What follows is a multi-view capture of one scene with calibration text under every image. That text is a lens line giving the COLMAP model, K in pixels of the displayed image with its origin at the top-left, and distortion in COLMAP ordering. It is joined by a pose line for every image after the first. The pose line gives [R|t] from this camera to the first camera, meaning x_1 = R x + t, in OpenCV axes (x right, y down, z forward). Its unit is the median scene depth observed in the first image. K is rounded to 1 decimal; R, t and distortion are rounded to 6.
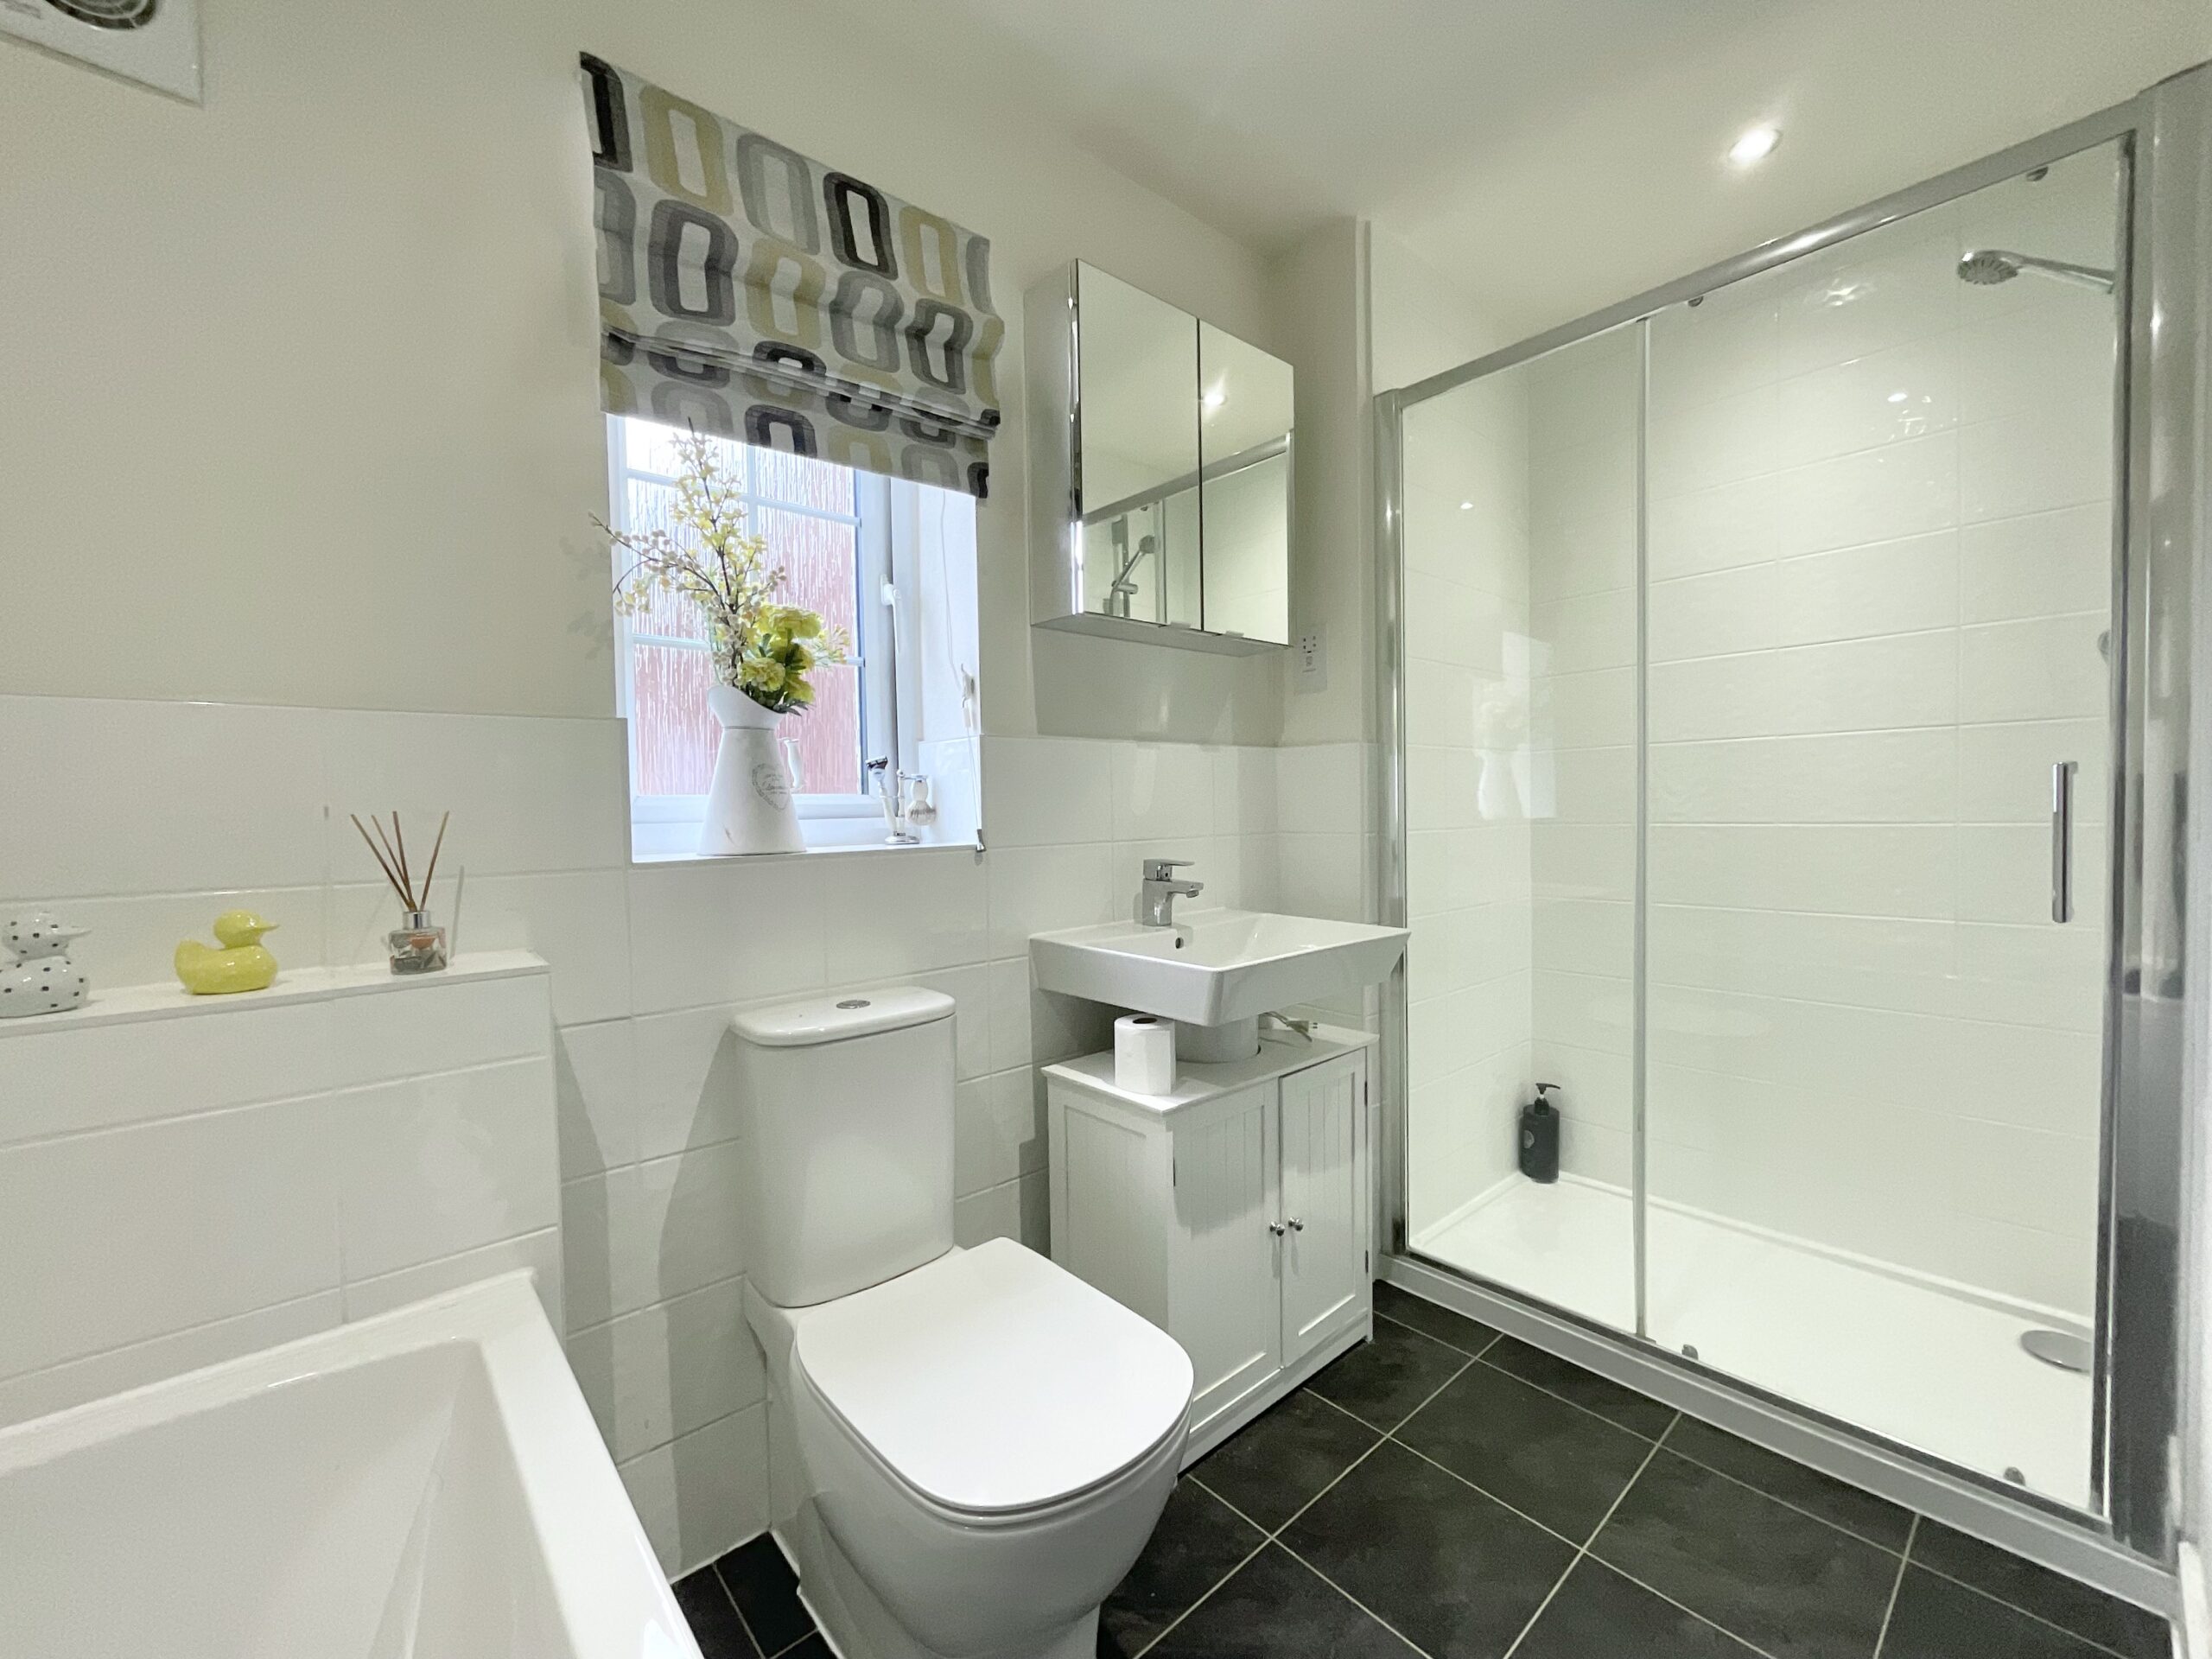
lens RADIAL K [[897.7, 0, 1114.9], [0, 897.7, 822.9], [0, 0, 1]] dist [-0.003629, 0.000951]
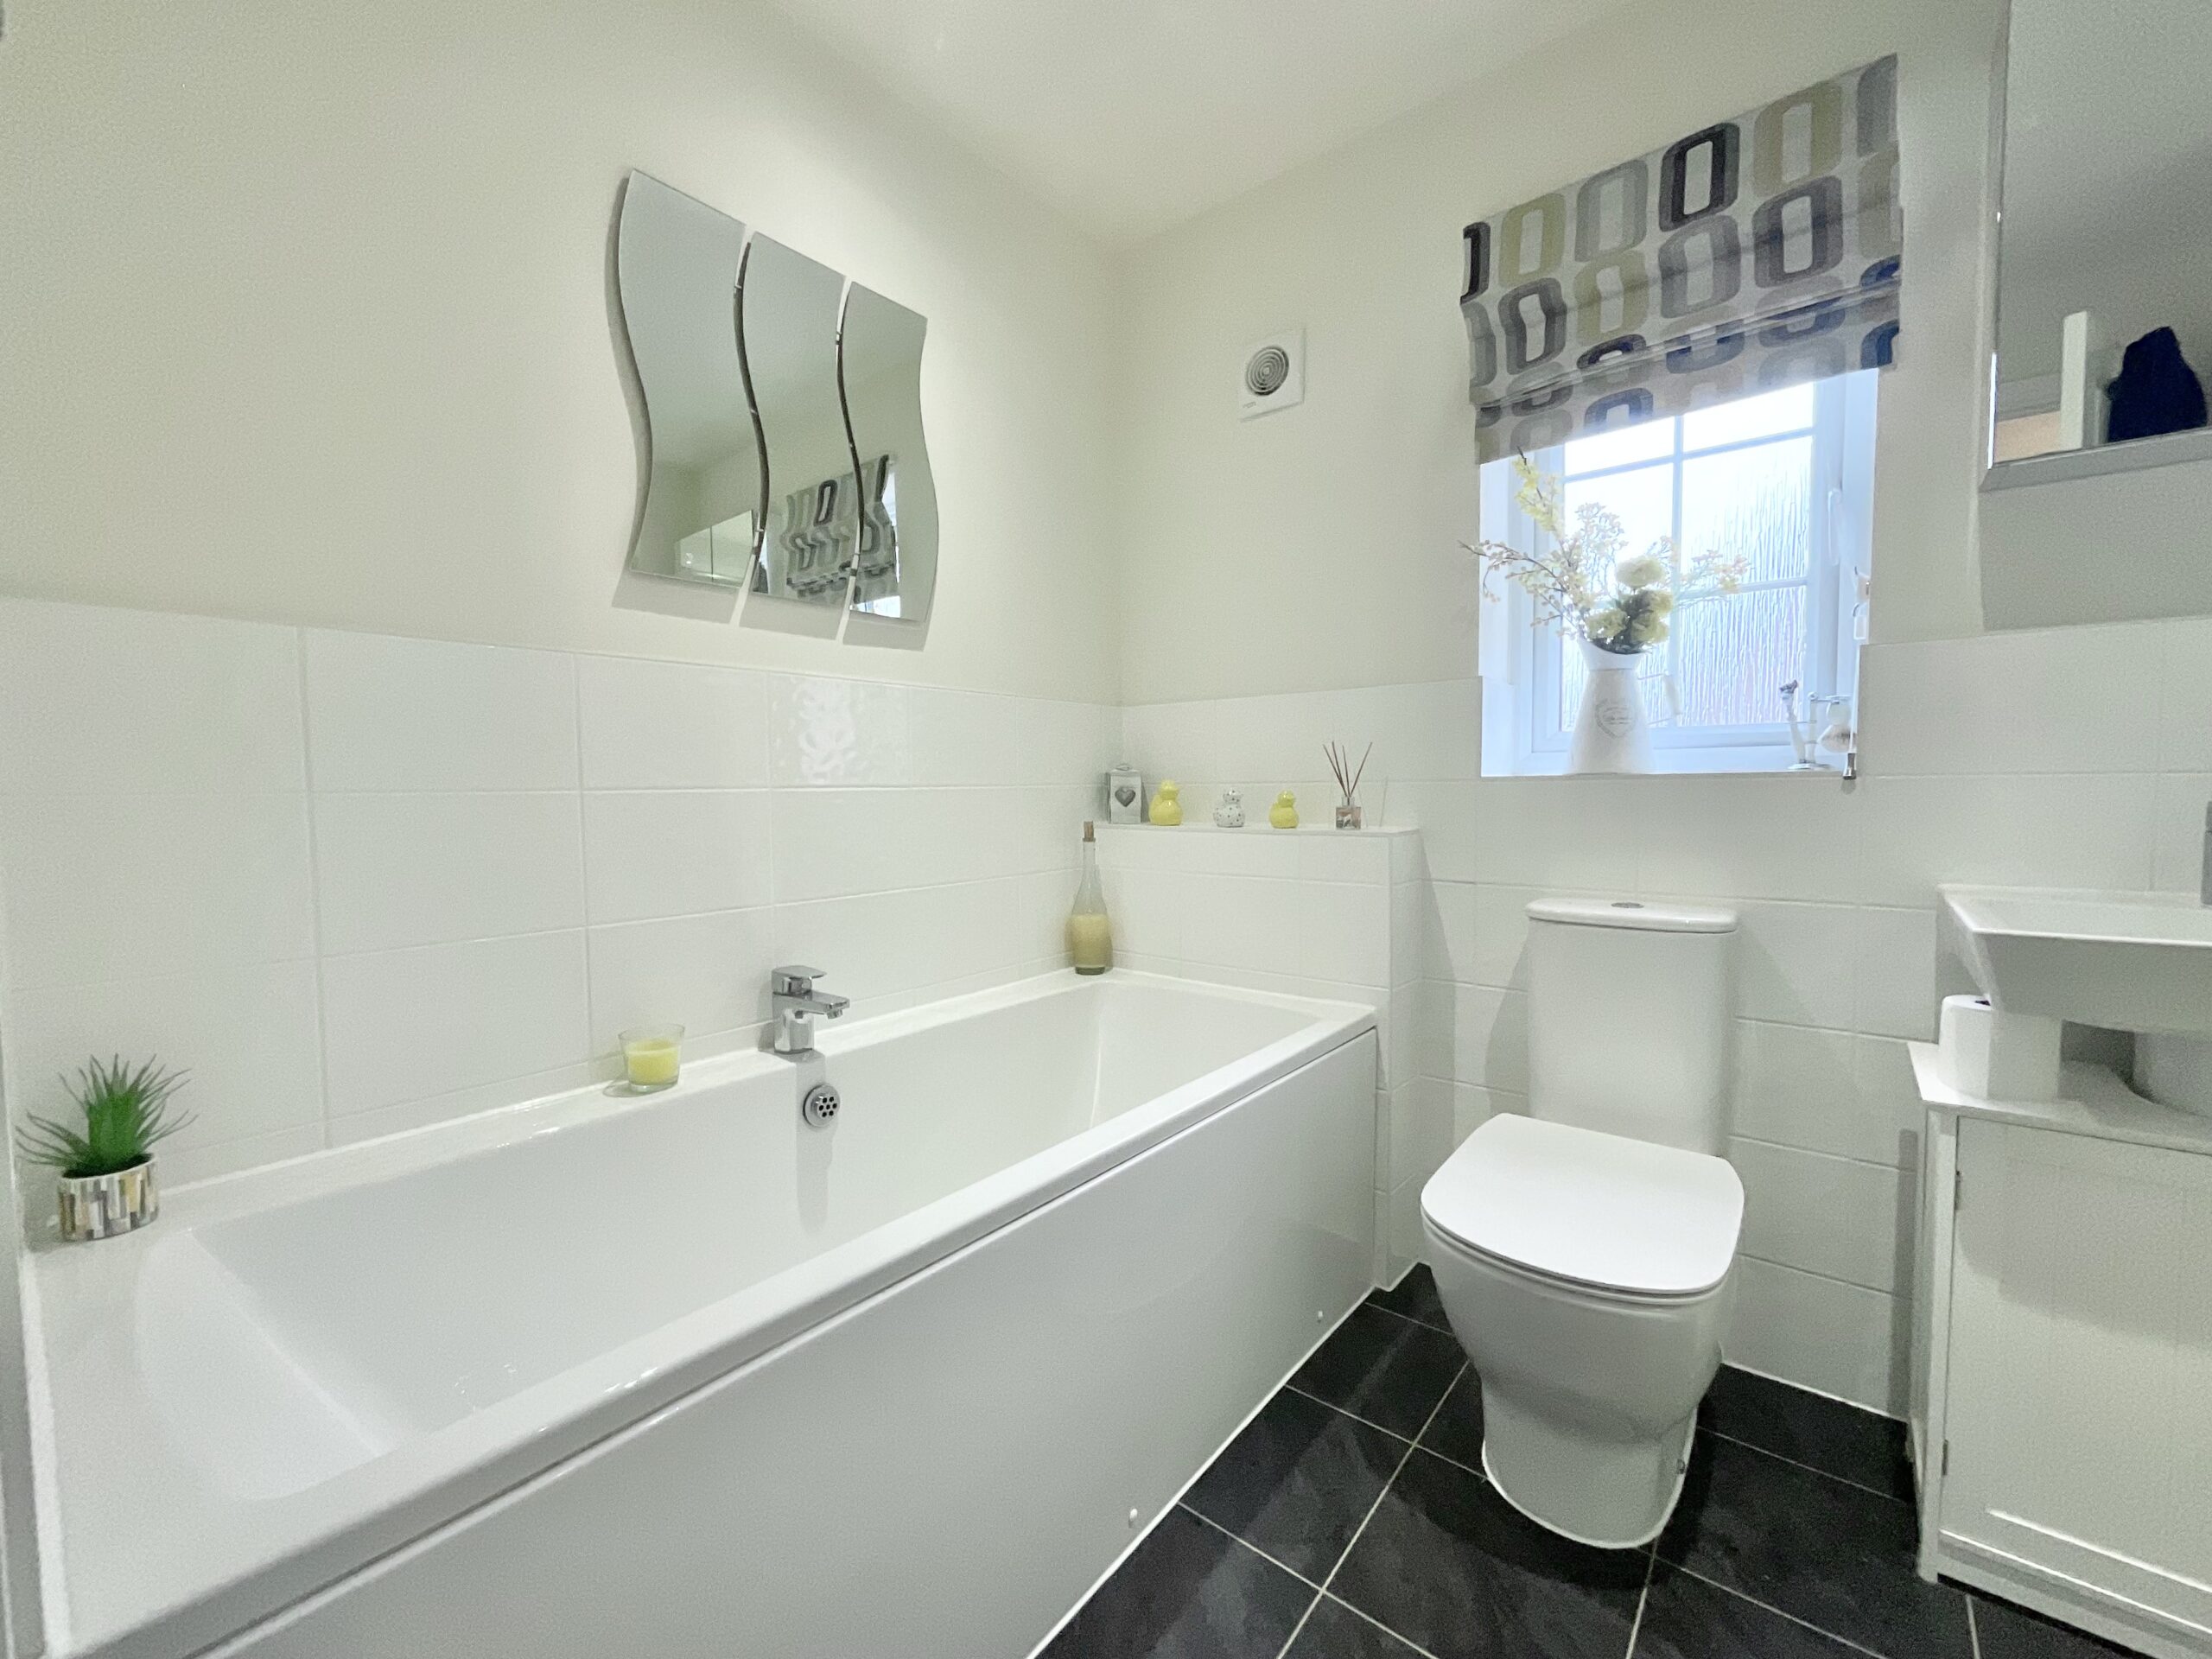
lens RADIAL K [[897.7, 0, 1105.7], [0, 897.7, 823.7], [0, 0, 1]] dist [-0.003629, 0.000951]
pose [[0.156917, 0.058349, -0.985887, 0.708444], [-0.011438, 0.998294, 0.057263, 0.039899], [0.987546, 0.002291, 0.157317, 0.155601]]
